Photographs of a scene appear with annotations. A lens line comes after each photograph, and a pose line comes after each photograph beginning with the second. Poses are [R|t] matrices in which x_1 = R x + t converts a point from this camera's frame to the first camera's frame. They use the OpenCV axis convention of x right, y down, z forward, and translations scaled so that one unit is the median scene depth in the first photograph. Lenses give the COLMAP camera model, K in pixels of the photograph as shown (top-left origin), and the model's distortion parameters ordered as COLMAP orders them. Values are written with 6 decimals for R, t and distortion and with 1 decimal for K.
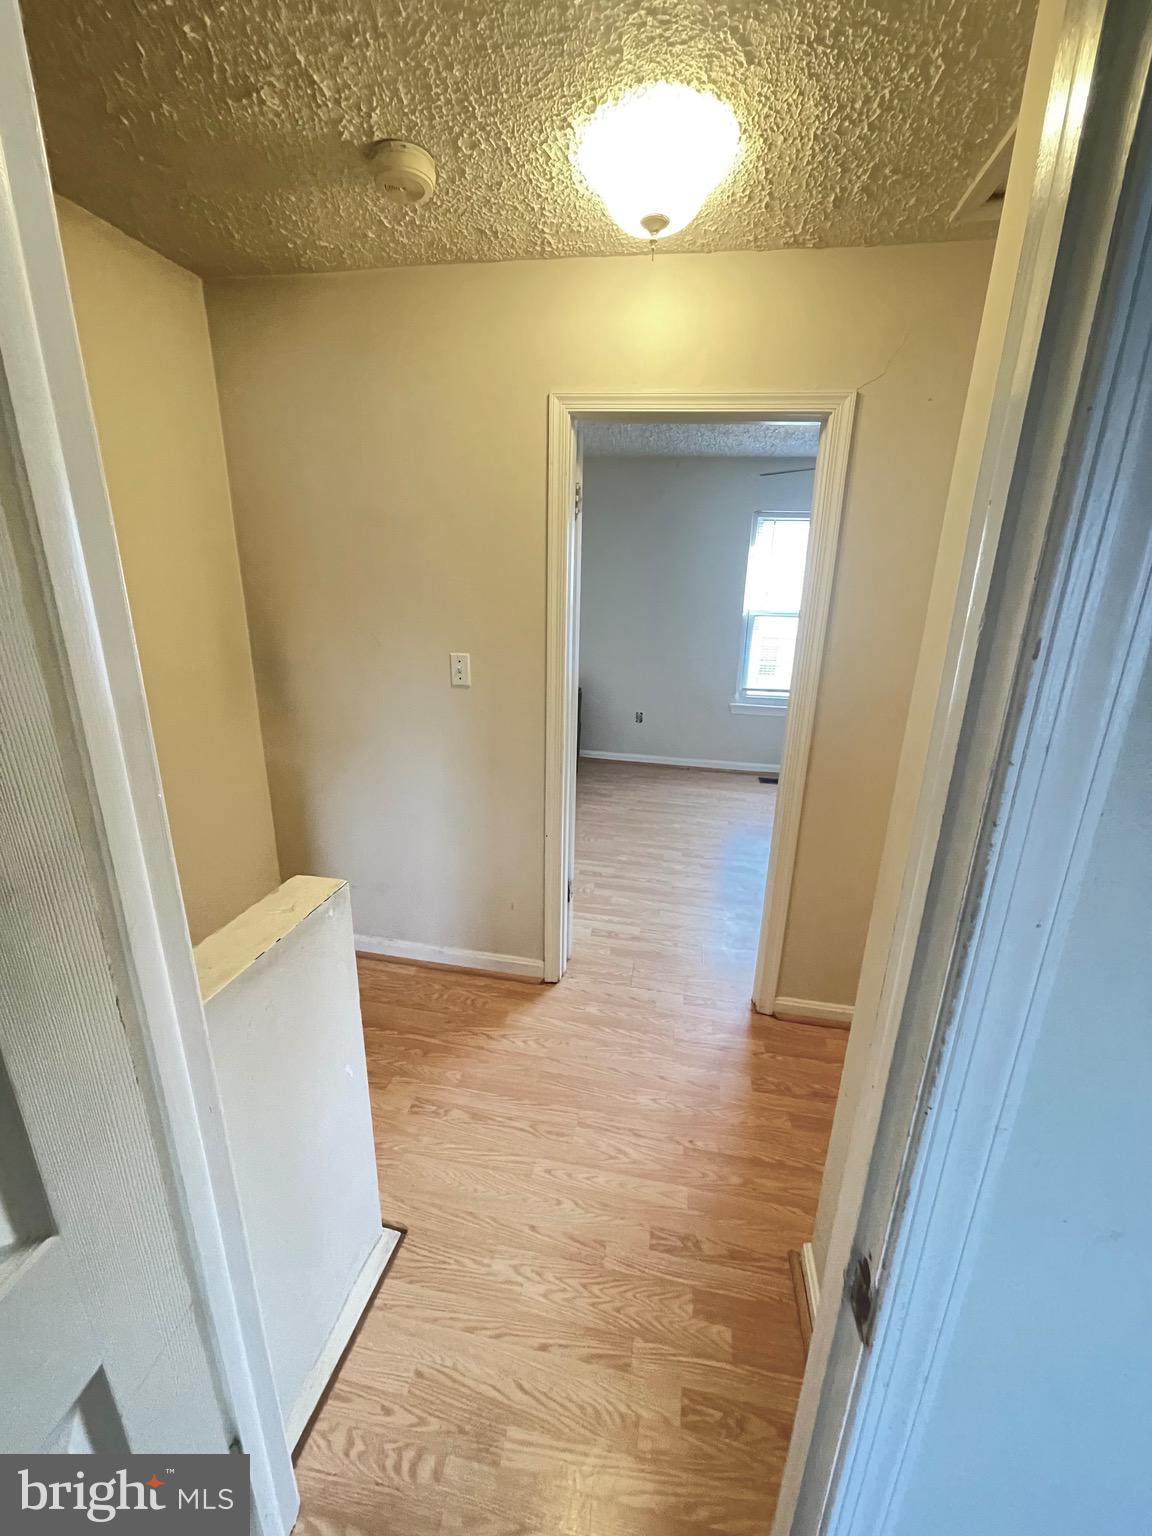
lens RADIAL K [[615.3, 0, 569.4], [0, 615.3, 768.7], [0, 0, 1]] dist [-0.001136, 0.000215]
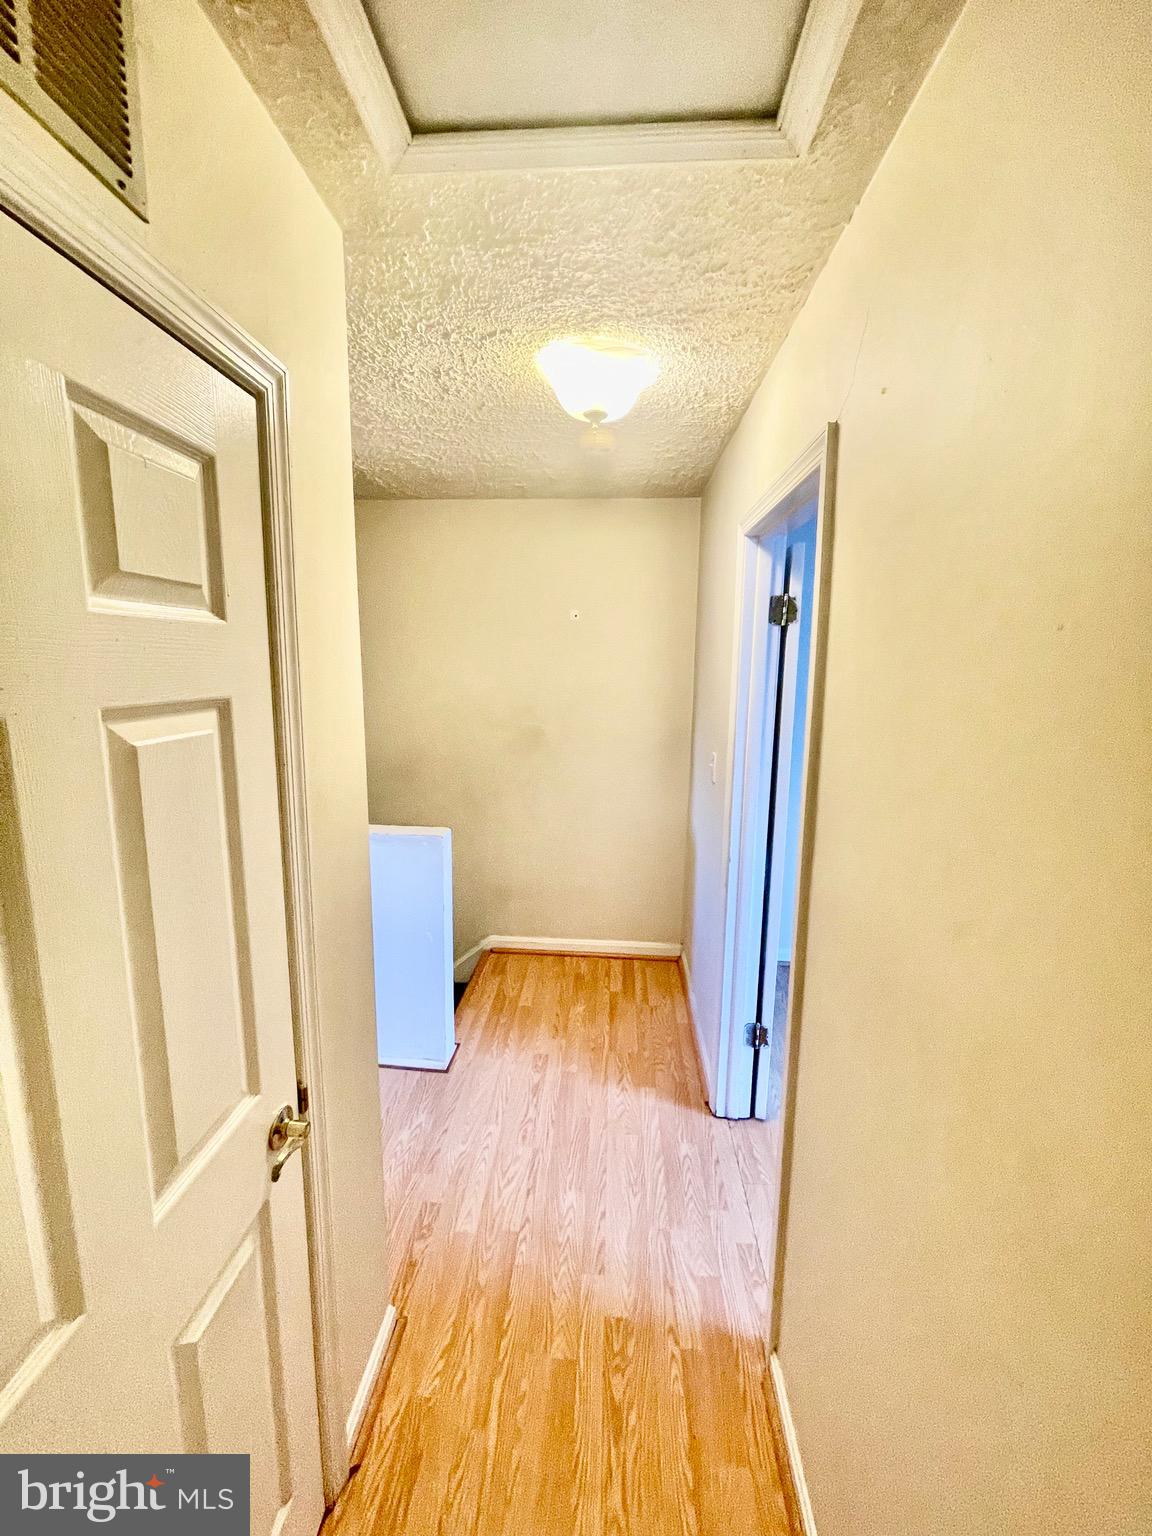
lens RADIAL K [[615.3, 0, 567.3], [0, 615.3, 759.5], [0, 0, 1]] dist [-0.001136, 0.000215]
pose [[0.123362, 0.139518, -0.982505, 0.986314], [-0.310020, 0.945932, 0.095399, -0.215967], [0.942693, 0.292827, 0.159946, 0.632647]]
